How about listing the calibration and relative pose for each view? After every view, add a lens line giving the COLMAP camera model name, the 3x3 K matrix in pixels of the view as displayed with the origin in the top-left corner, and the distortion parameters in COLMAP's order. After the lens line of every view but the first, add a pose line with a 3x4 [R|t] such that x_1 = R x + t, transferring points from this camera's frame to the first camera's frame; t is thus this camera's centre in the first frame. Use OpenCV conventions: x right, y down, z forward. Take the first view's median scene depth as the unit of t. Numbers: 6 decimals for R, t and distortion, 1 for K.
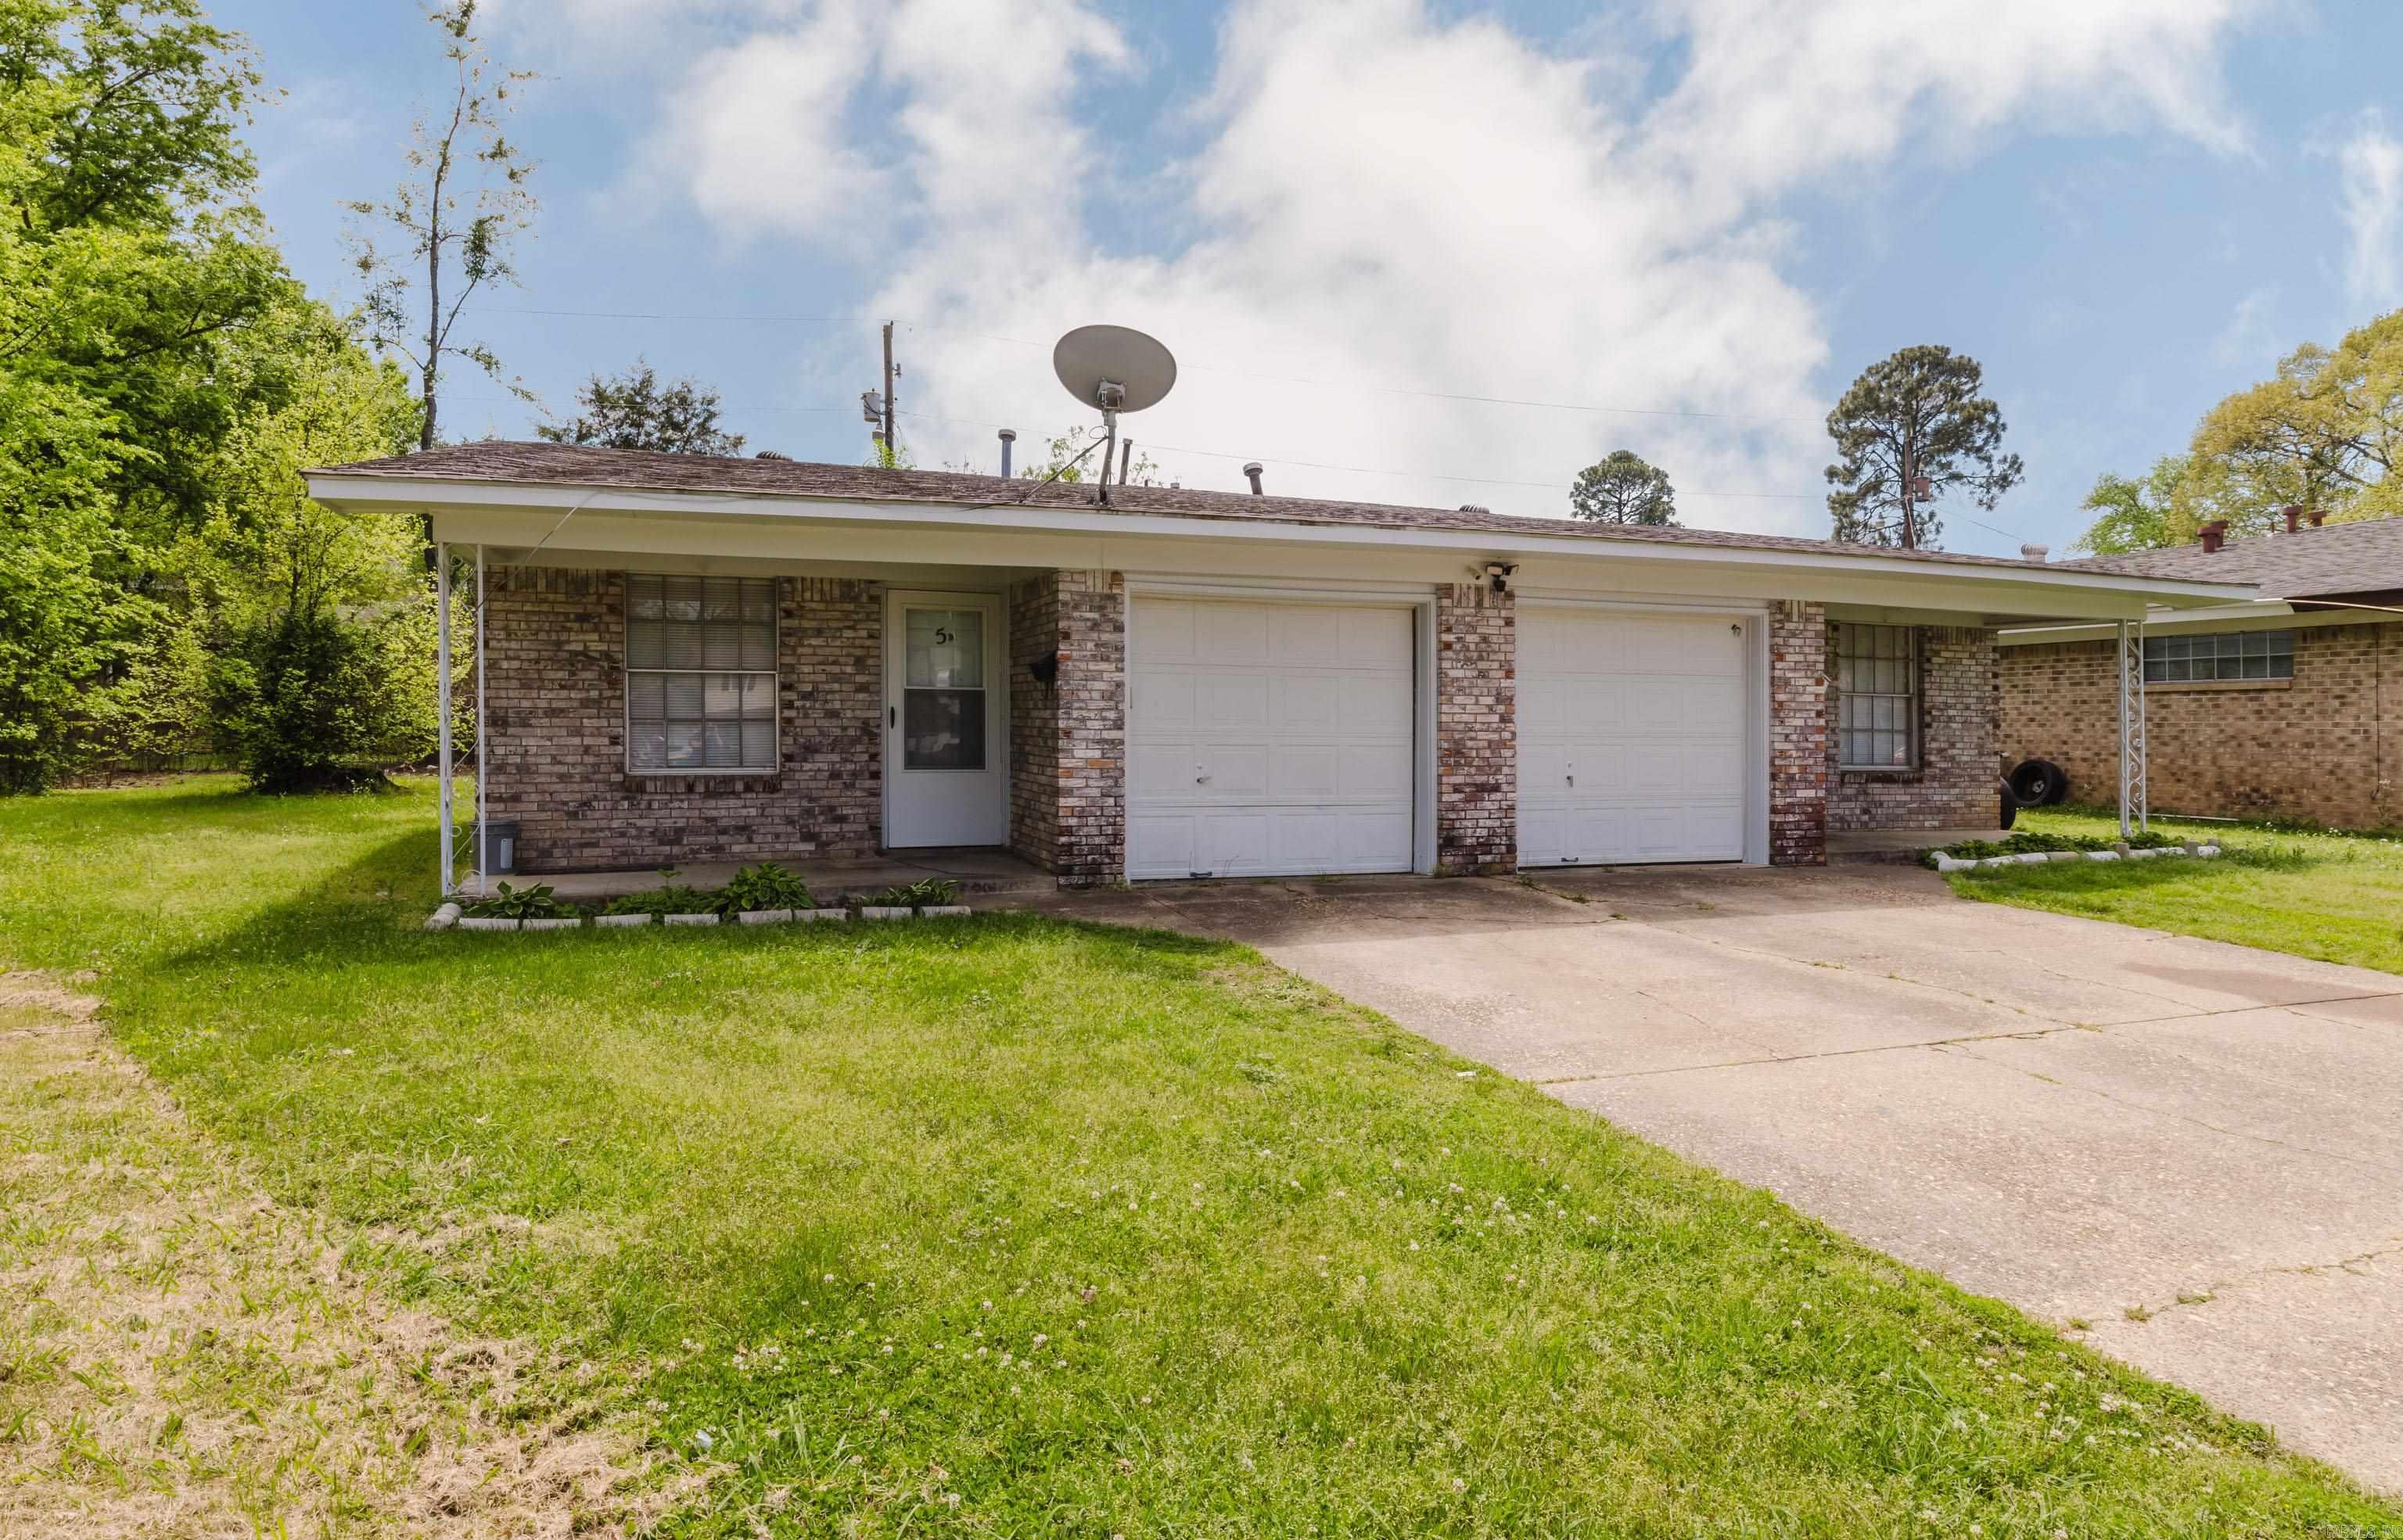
lens RADIAL K [[1408.6, 0, 1201.3], [0, 1408.6, 854.5], [0, 0, 1]] dist [0.001032, 0.000275]
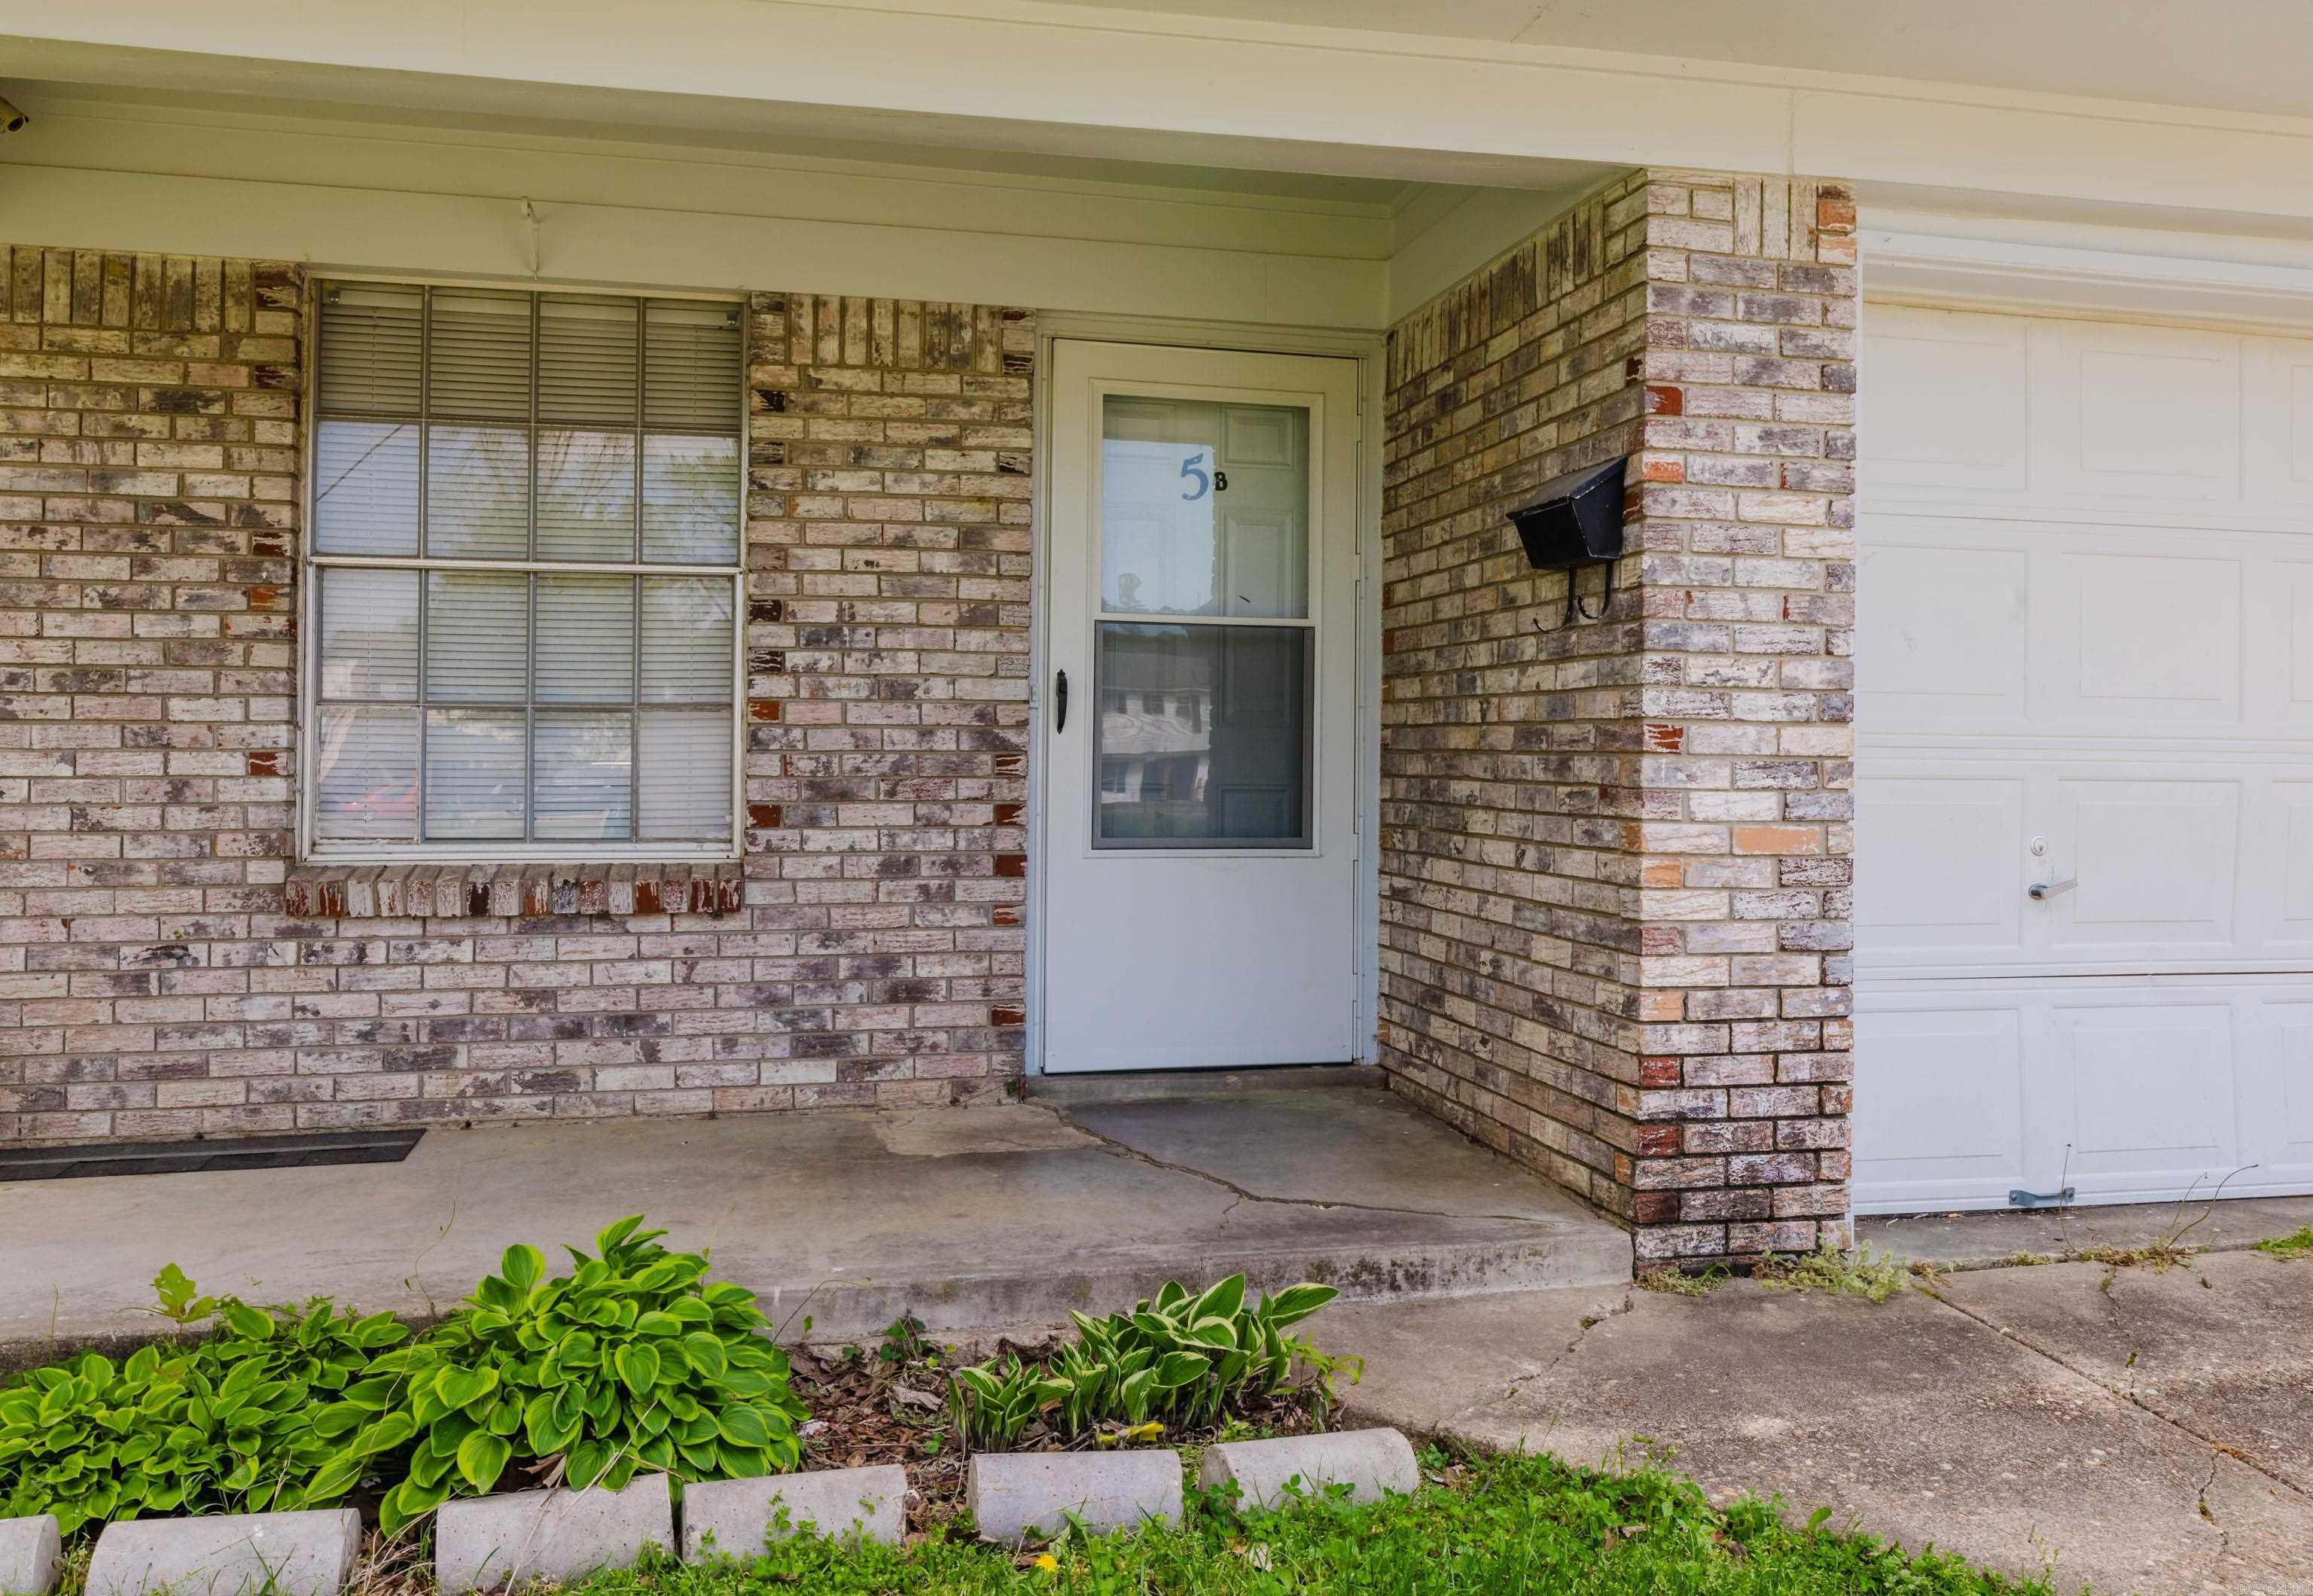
lens RADIAL K [[1933.9, 0, 1158.5], [0, 1933.9, 848.9], [0, 0, 1]] dist [0.000769, -0.001793]
pose [[0.990852, 0.005831, -0.134826, -0.134502], [-0.012400, 0.998774, -0.047933, -0.039027], [0.134381, 0.049166, 0.989709, 0.546783]]
